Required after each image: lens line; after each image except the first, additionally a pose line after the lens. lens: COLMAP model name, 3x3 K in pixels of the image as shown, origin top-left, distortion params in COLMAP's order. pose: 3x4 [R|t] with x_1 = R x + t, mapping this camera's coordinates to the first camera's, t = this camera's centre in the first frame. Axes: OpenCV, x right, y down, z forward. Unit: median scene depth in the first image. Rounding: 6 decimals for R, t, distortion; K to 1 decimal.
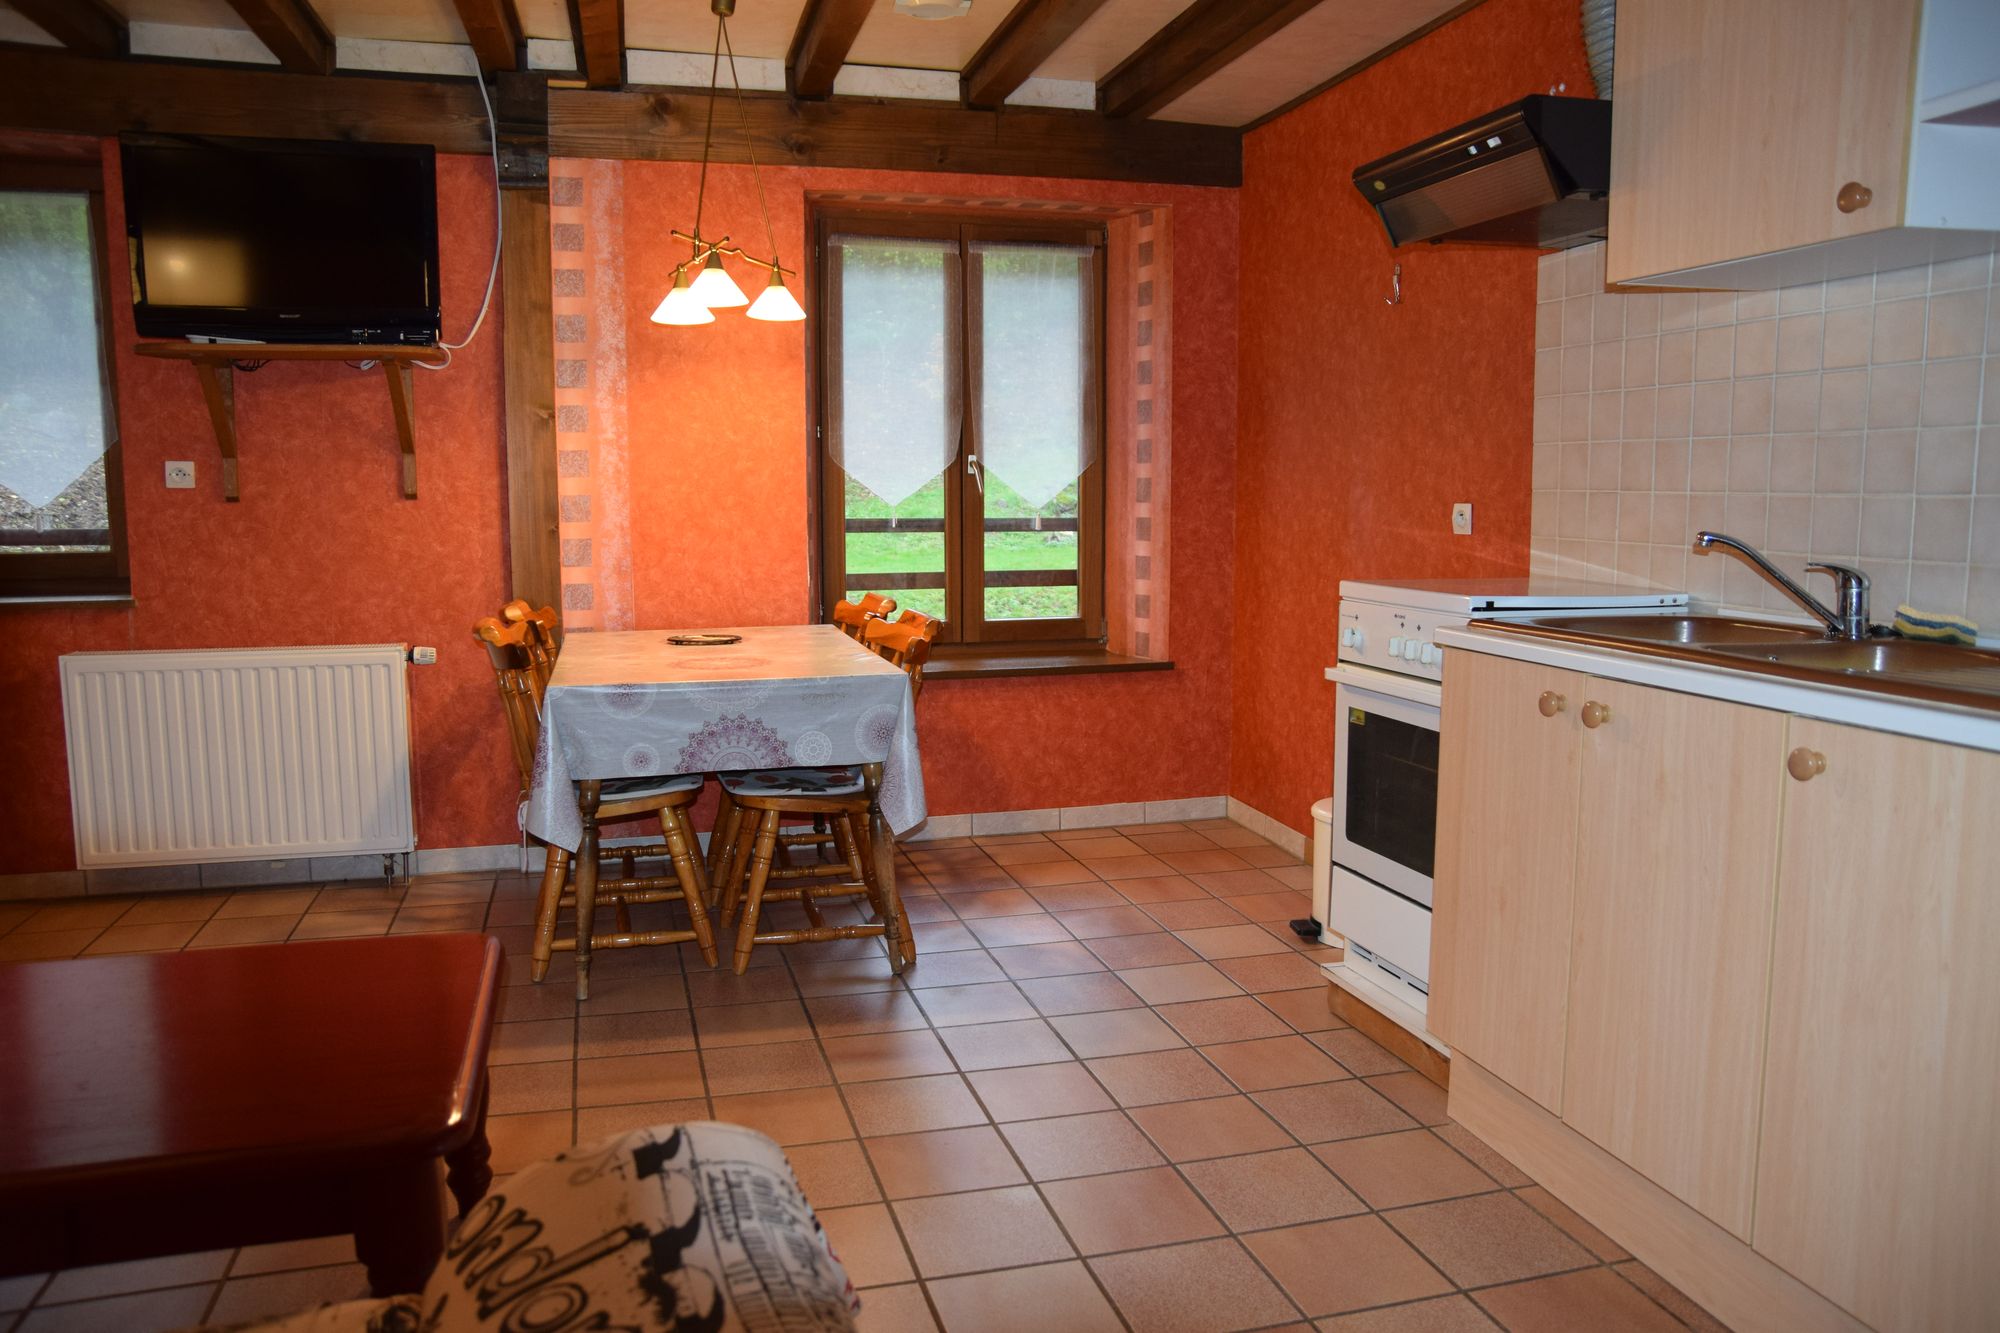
lens RADIAL K [[1447.6, 0, 993.6], [0, 1447.6, 667.9], [0, 0, 1]] dist [-0.135670, 0.116208]
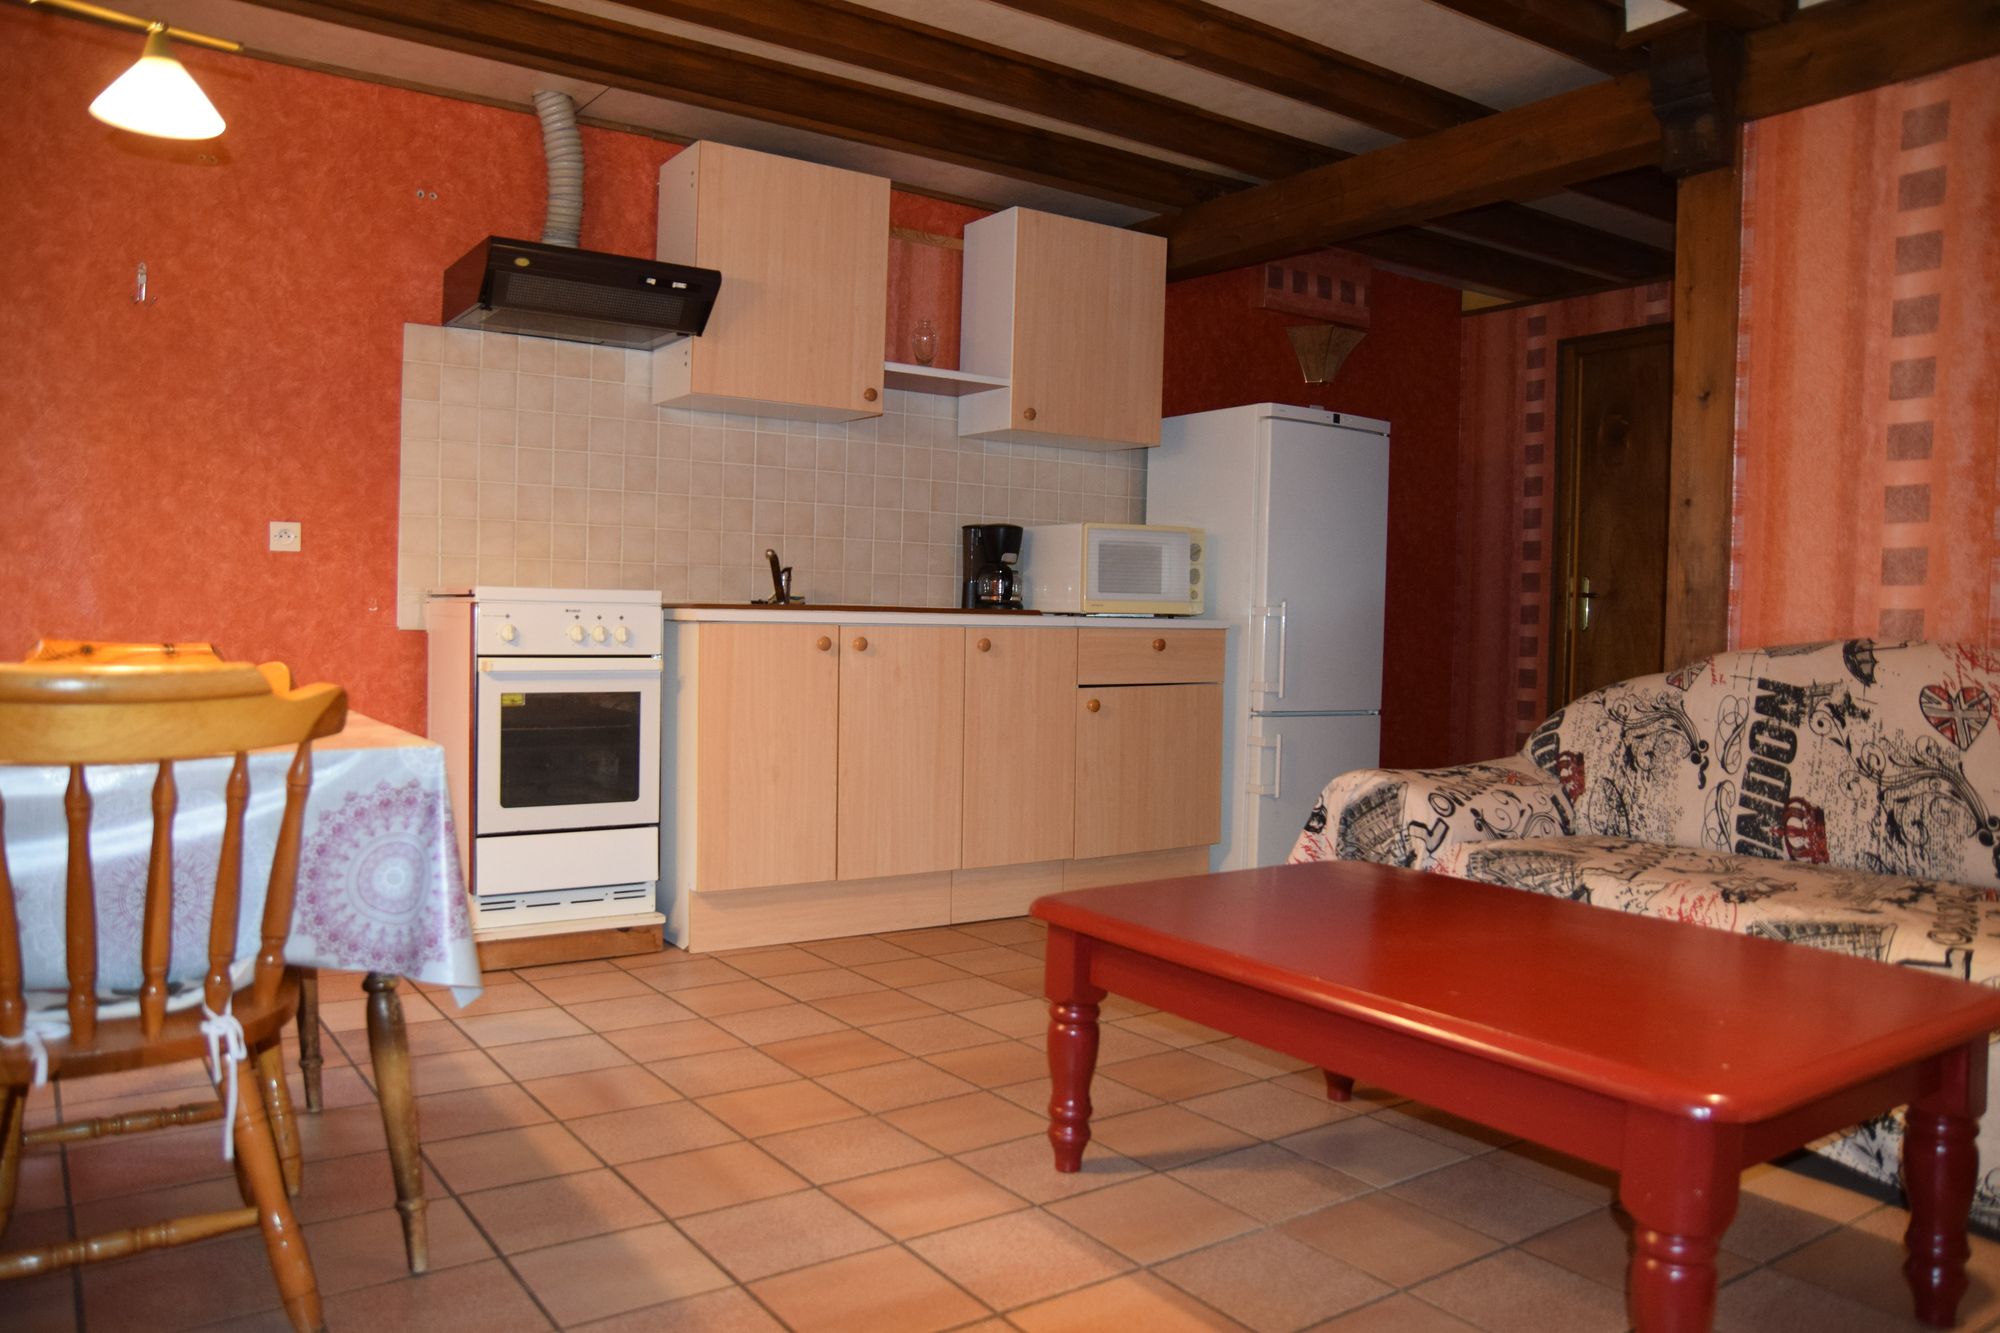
lens RADIAL K [[1447.6, 0, 993.6], [0, 1447.6, 667.9], [0, 0, 1]] dist [-0.135670, 0.116208]
pose [[-0.341762, -0.038842, 0.938983, -0.750591], [0.093048, 0.992838, 0.074936, -0.033248], [-0.935169, 0.112981, -0.335700, 0.779064]]
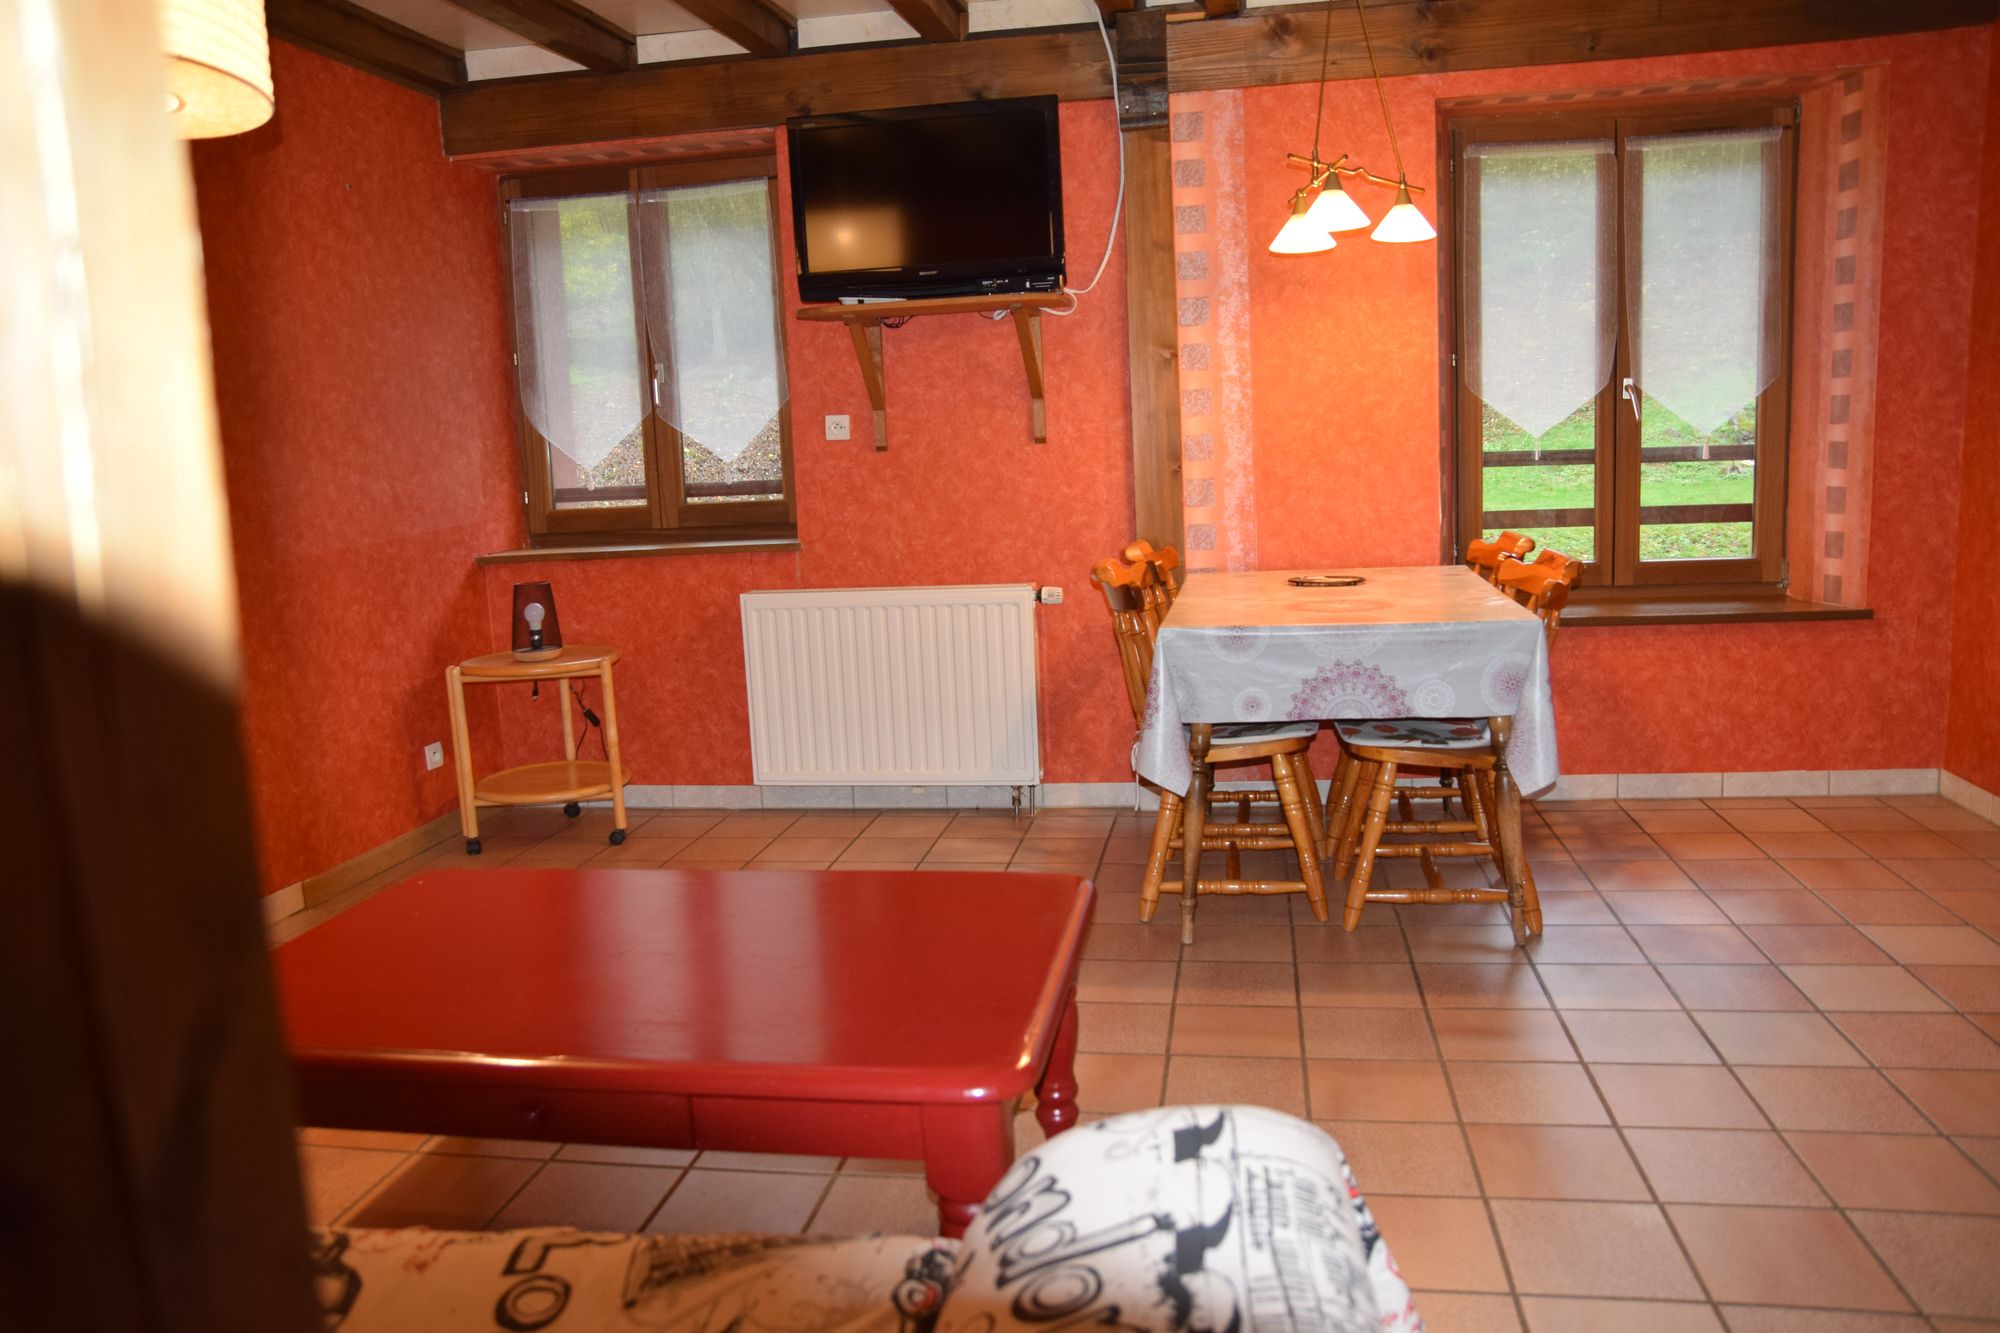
lens RADIAL K [[1447.6, 0, 993.6], [0, 1447.6, 667.9], [0, 0, 1]] dist [-0.135670, 0.116208]
pose [[0.903599, 0.026789, -0.427541, 0.010766], [-0.008957, 0.999006, 0.043665, -0.001565], [0.428286, -0.035626, 0.902941, 0.035671]]
